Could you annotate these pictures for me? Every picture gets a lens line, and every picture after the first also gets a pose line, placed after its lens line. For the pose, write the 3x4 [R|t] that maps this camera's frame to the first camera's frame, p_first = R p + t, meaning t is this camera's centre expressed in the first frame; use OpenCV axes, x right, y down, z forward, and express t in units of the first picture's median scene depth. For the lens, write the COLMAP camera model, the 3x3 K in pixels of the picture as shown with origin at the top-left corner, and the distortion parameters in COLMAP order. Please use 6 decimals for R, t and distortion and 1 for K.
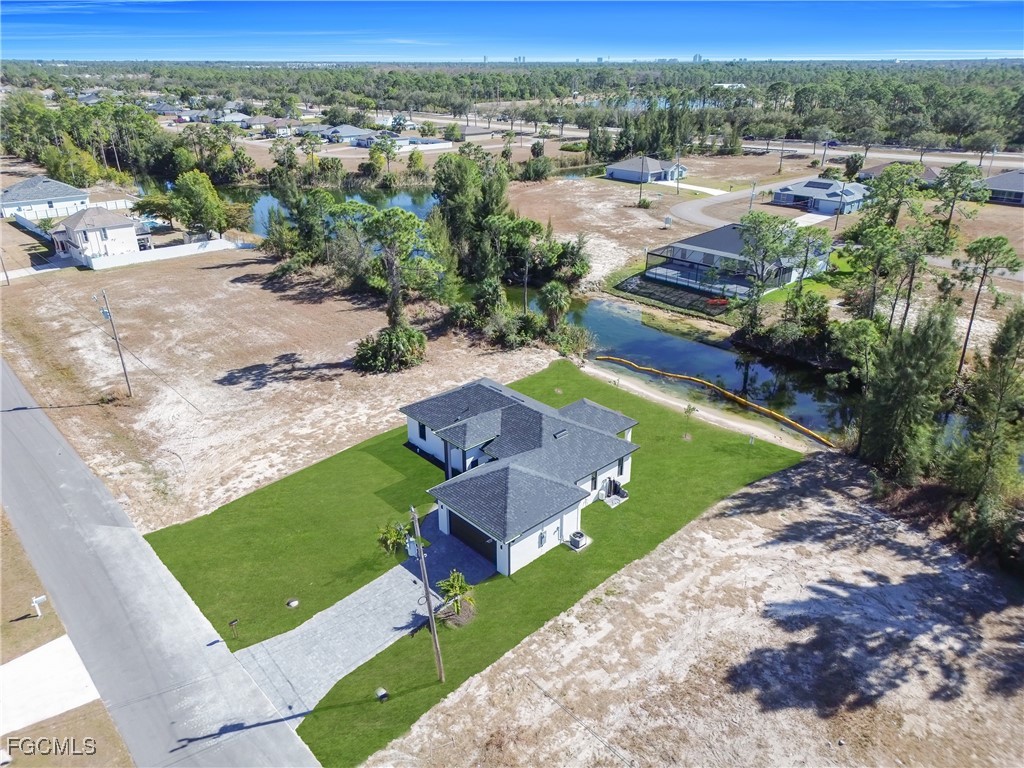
lens RADIAL K [[712.9, 0, 510.6], [0, 712.9, 387.8], [0, 0, 1]] dist [0.077833, -0.092377]
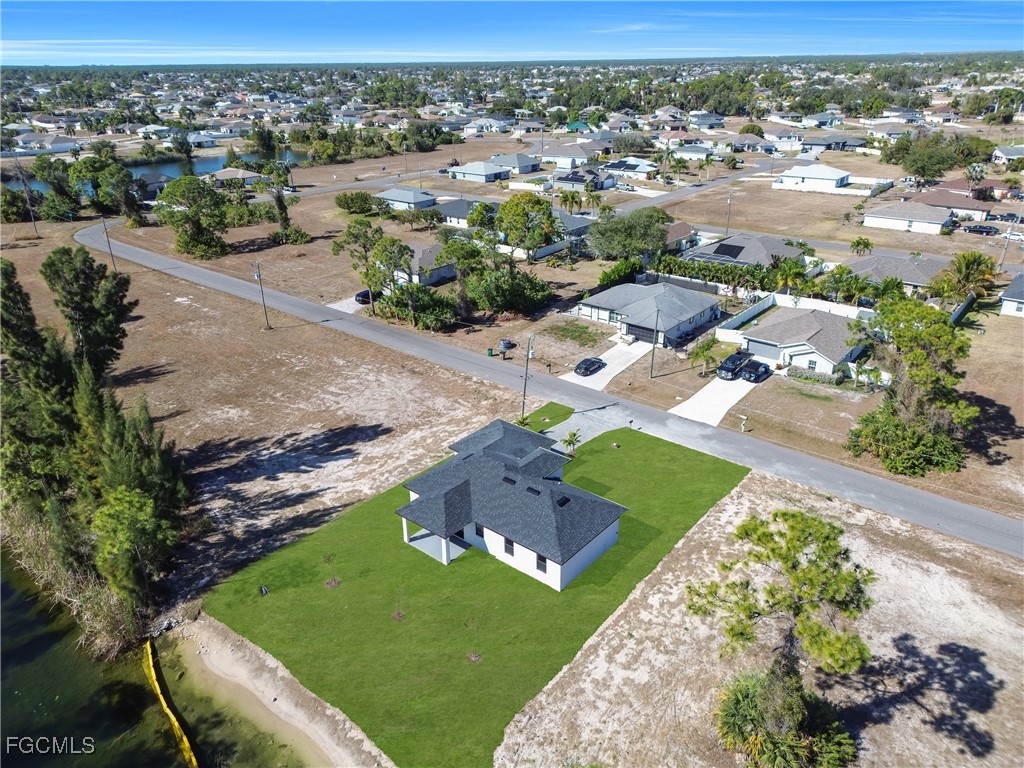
lens RADIAL K [[712.9, 0, 510.6], [0, 712.9, 387.8], [0, 0, 1]] dist [0.077833, -0.092377]
pose [[-0.992114, 0.064668, -0.107369, 0.136738], [-0.038235, 0.659649, 0.750600, -1.068056], [0.119365, 0.748786, -0.651975, 1.921895]]
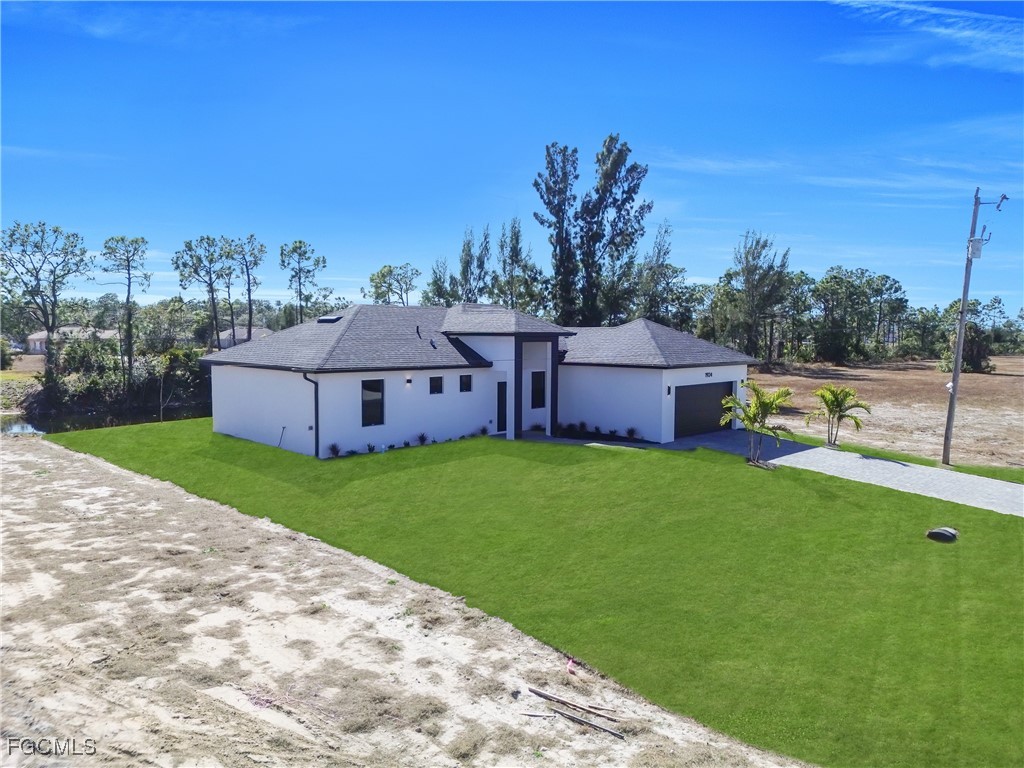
lens RADIAL K [[712.9, 0, 510.6], [0, 712.9, 387.8], [0, 0, 1]] dist [0.077833, -0.092377]
pose [[-0.036128, -0.076930, 0.996382, -0.703165], [0.409325, 0.908422, 0.084980, 0.061294], [-0.911673, 0.410914, -0.001330, 1.149892]]
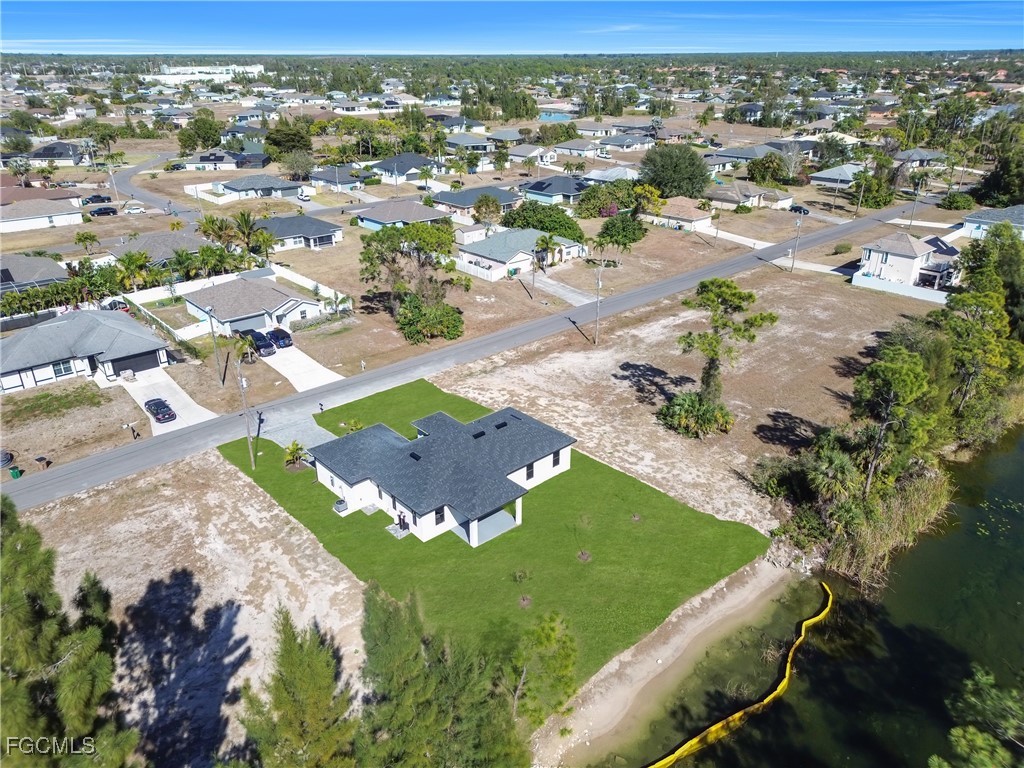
lens RADIAL K [[712.9, 0, 510.6], [0, 712.9, 387.8], [0, 0, 1]] dist [0.077833, -0.092377]
pose [[-0.020000, 0.422695, -0.906051, 1.192639], [-0.410359, 0.822911, 0.392966, -0.609008], [0.911705, 0.379666, 0.156999, 1.010611]]
